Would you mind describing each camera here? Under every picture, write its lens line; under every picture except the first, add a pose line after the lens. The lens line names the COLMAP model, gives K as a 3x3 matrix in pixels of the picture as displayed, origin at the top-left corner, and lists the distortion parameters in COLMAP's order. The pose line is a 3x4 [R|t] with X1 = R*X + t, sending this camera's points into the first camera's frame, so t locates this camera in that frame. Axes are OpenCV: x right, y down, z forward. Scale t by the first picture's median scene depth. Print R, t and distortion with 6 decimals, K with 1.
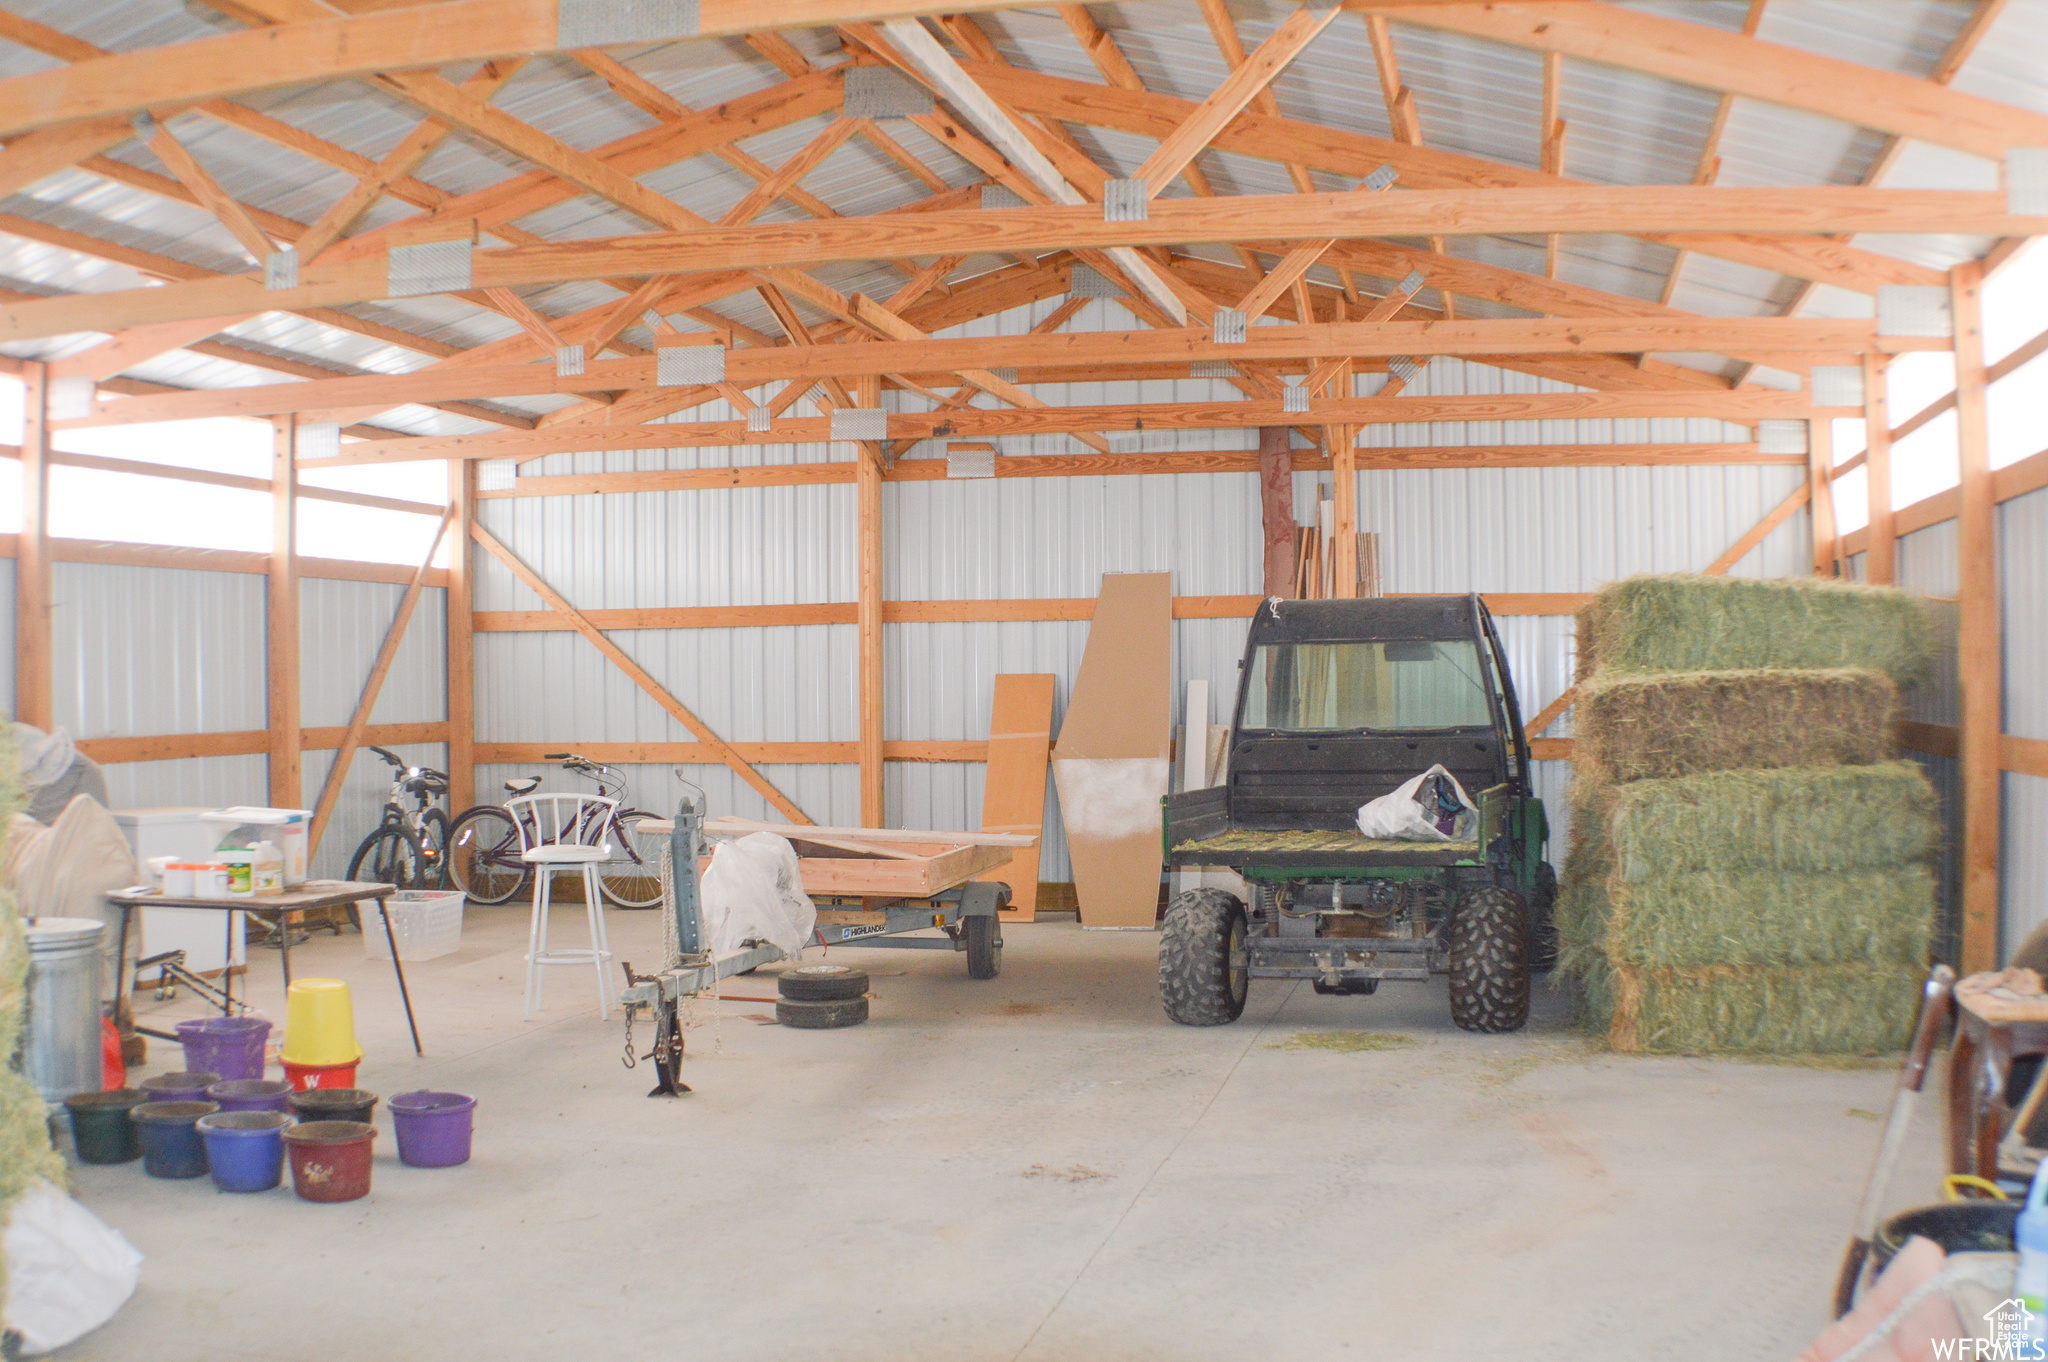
lens RADIAL K [[3084.2, 0, 1024.0], [0, 3084.2, 681.0], [0, 0, 1]] dist [-0.566635, -0.073794]
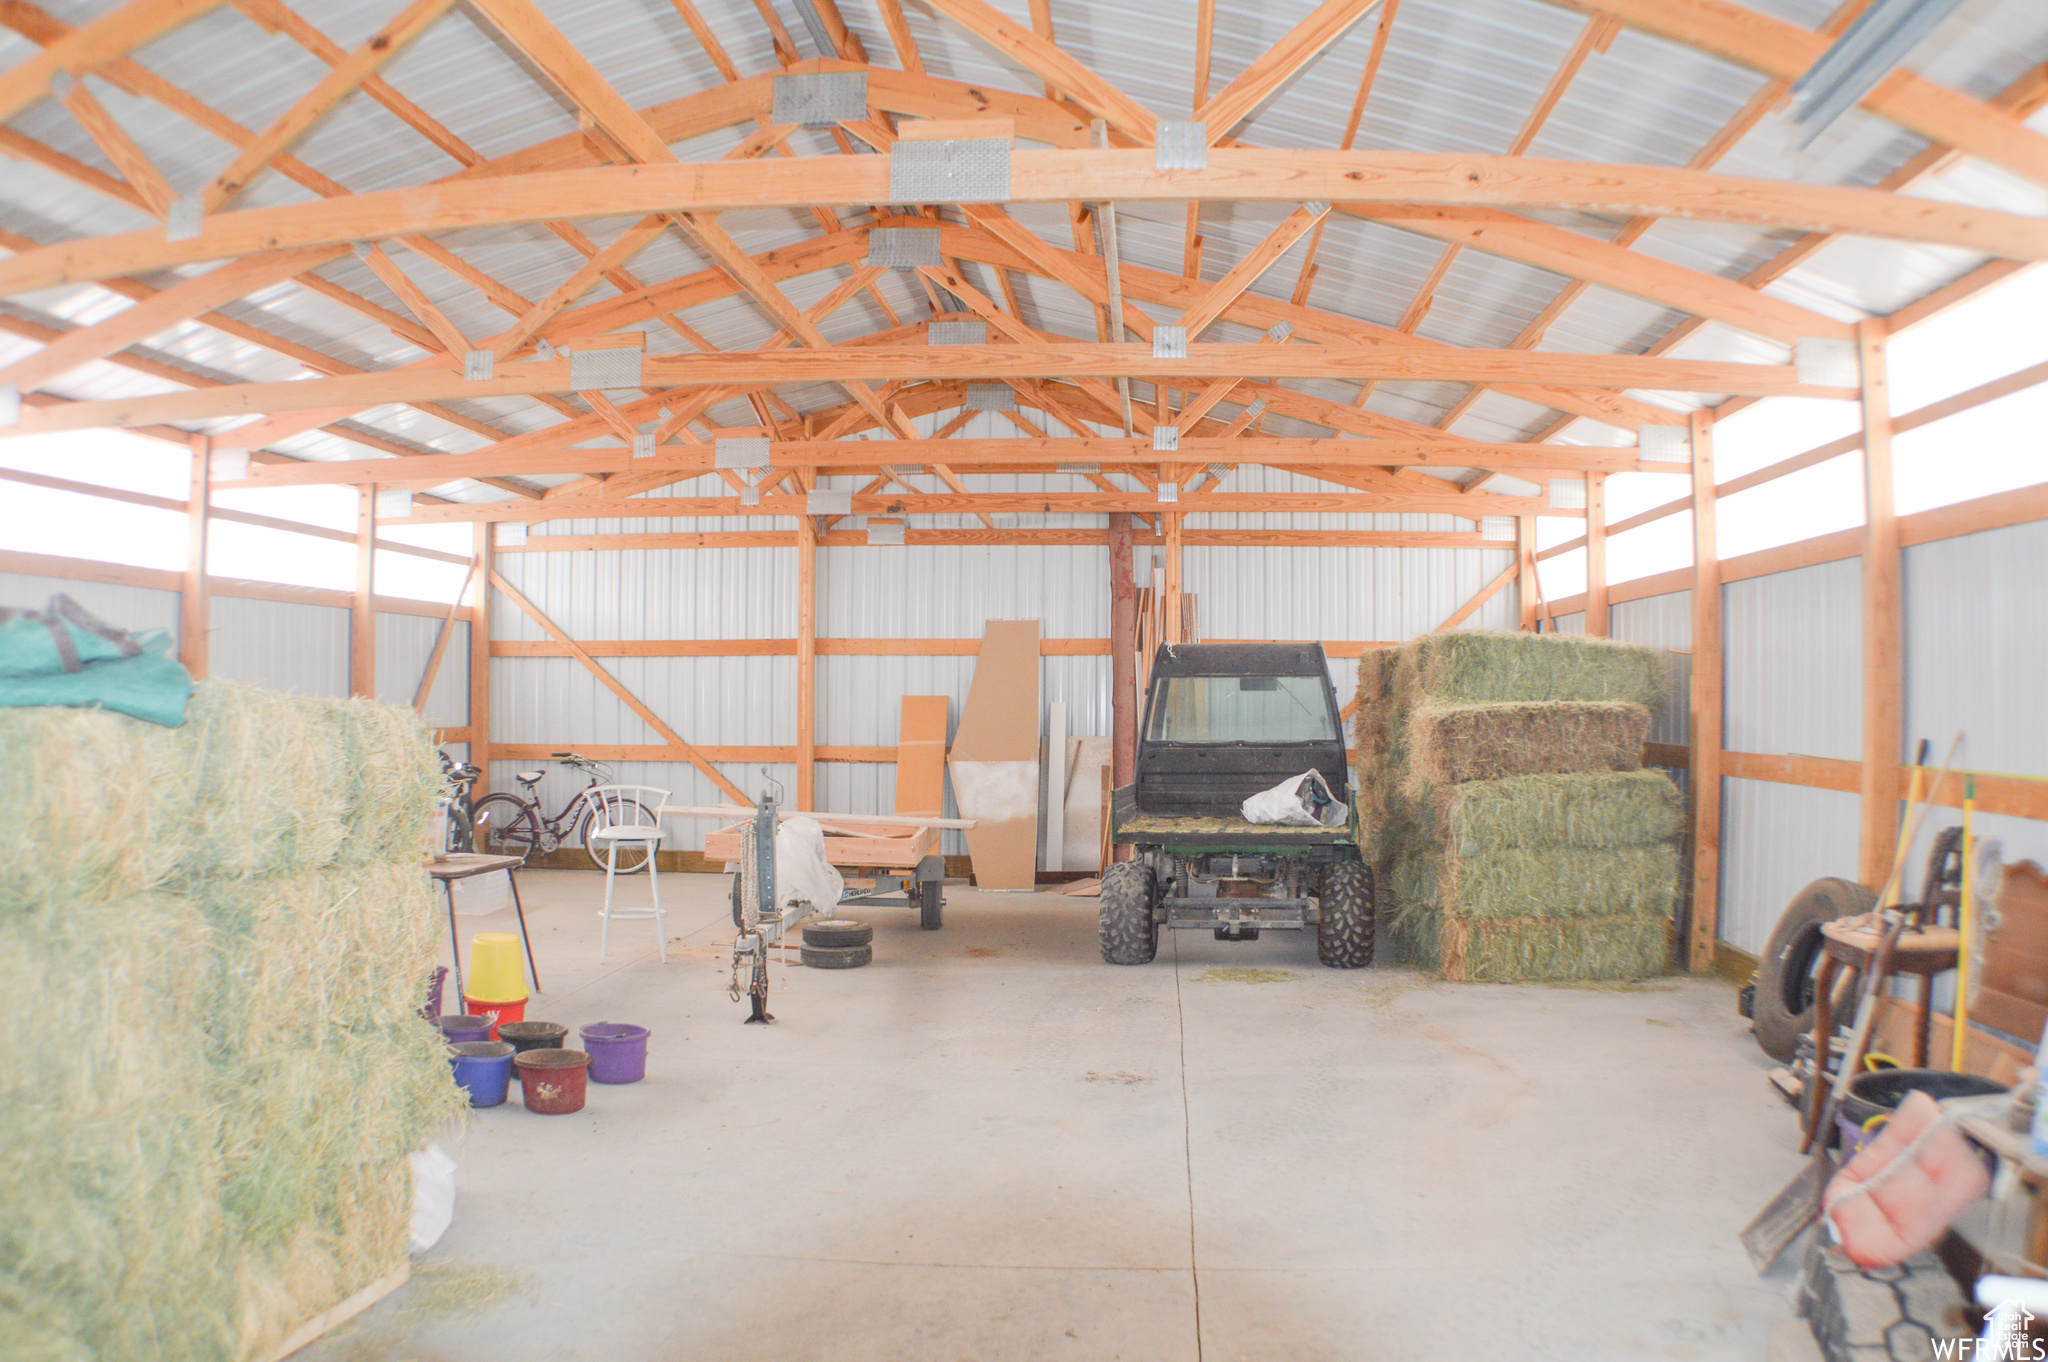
lens RADIAL K [[2338.7, 0, 977.8], [0, 2338.7, 692.2], [0, 0, 1]] dist [-0.595247, -0.000167]
pose [[0.985652, 0.014106, 0.168202, -0.167483], [-0.013686, 0.999900, -0.003658, -0.000568], [-0.168237, 0.001303, 0.985746, 0.021752]]
